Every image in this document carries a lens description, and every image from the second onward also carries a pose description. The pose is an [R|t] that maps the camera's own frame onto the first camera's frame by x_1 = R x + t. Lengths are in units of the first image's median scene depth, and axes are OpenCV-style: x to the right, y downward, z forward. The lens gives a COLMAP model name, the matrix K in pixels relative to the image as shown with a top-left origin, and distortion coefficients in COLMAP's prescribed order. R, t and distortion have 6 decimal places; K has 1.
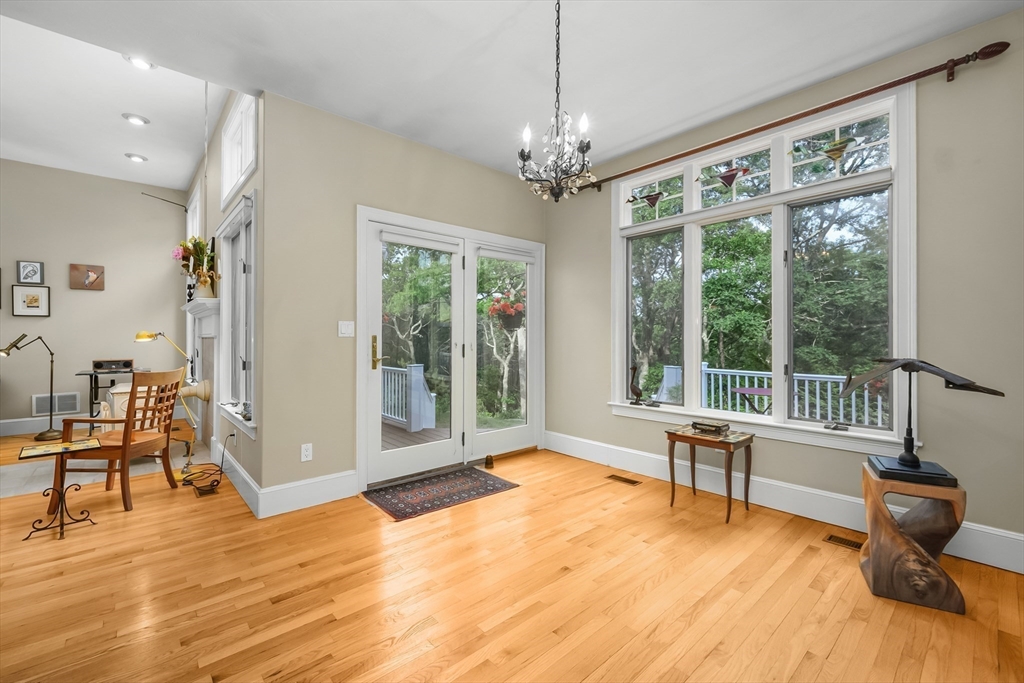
lens RADIAL K [[430.2, 0, 515.0], [0, 430.2, 334.9], [0, 0, 1]] dist [-0.001164, -0.000185]
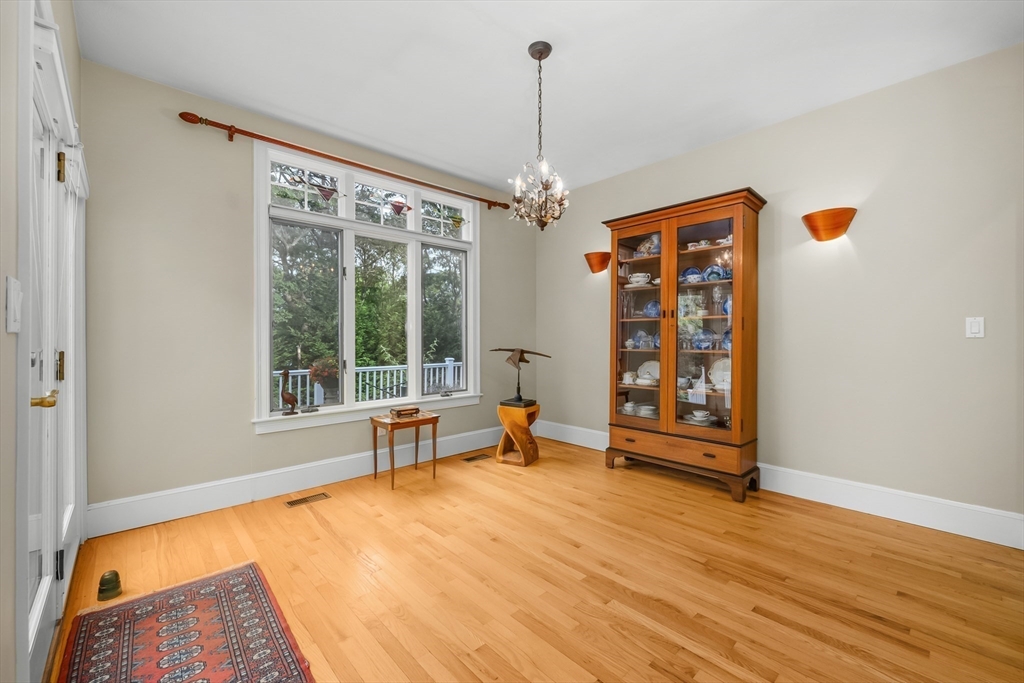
lens RADIAL K [[421.5, 0, 512.0], [0, 421.5, 341.5], [0, 0, 1]] dist [0.002207, 0.000033]
pose [[-0.013517, -0.006367, 0.999888, -0.721896], [-0.007874, 0.999949, 0.006261, 0.005623], [-0.999878, -0.007788, -0.013567, 0.699185]]
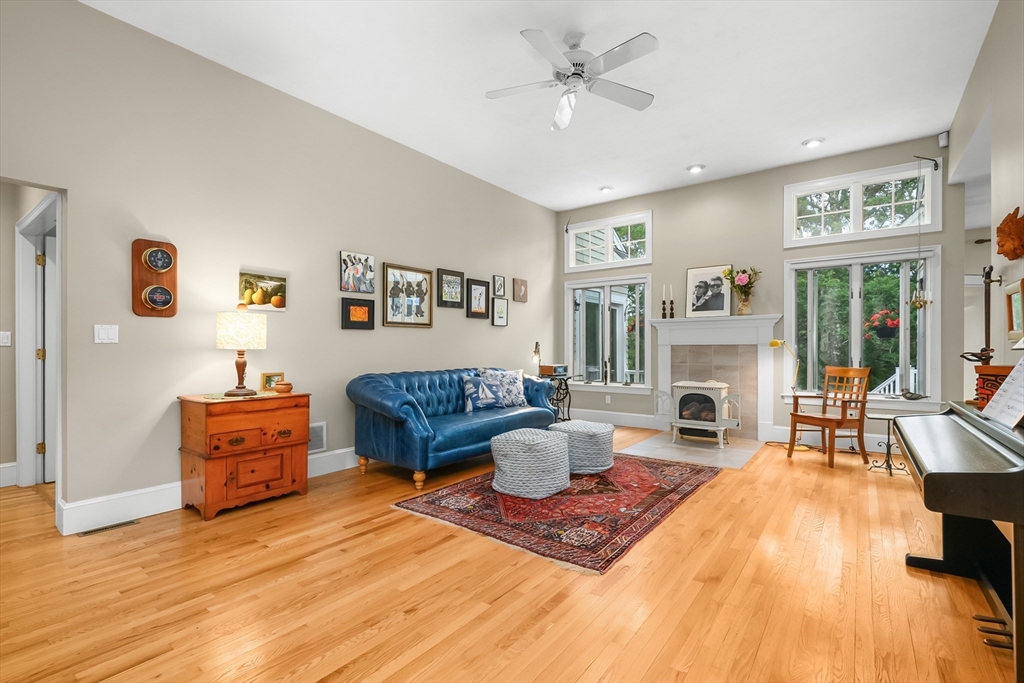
lens RADIAL K [[464.4, 0, 515.8], [0, 464.4, 348.9], [0, 0, 1]] dist [0.000092, 0.000063]
pose [[0.979908, -0.003312, 0.199423, -2.302608], [0.001036, 0.999933, 0.011514, 0.000978], [-0.199447, -0.011076, 0.979846, -0.273110]]
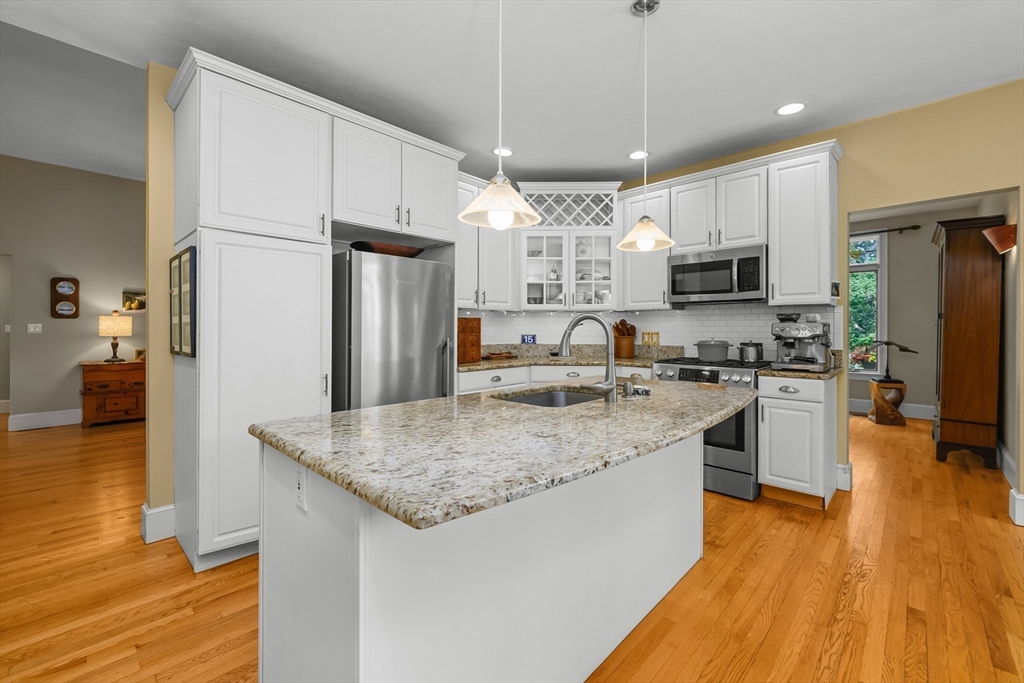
lens RADIAL K [[428.7, 0, 528.0], [0, 428.7, 325.9], [0, 0, 1]] dist [-0.002010, -0.000318]
pose [[0.995601, -0.000714, 0.093691, -1.126904], [0.000345, 0.999992, 0.003963, -0.035677], [-0.093693, -0.003913, 0.995593, -1.047707]]
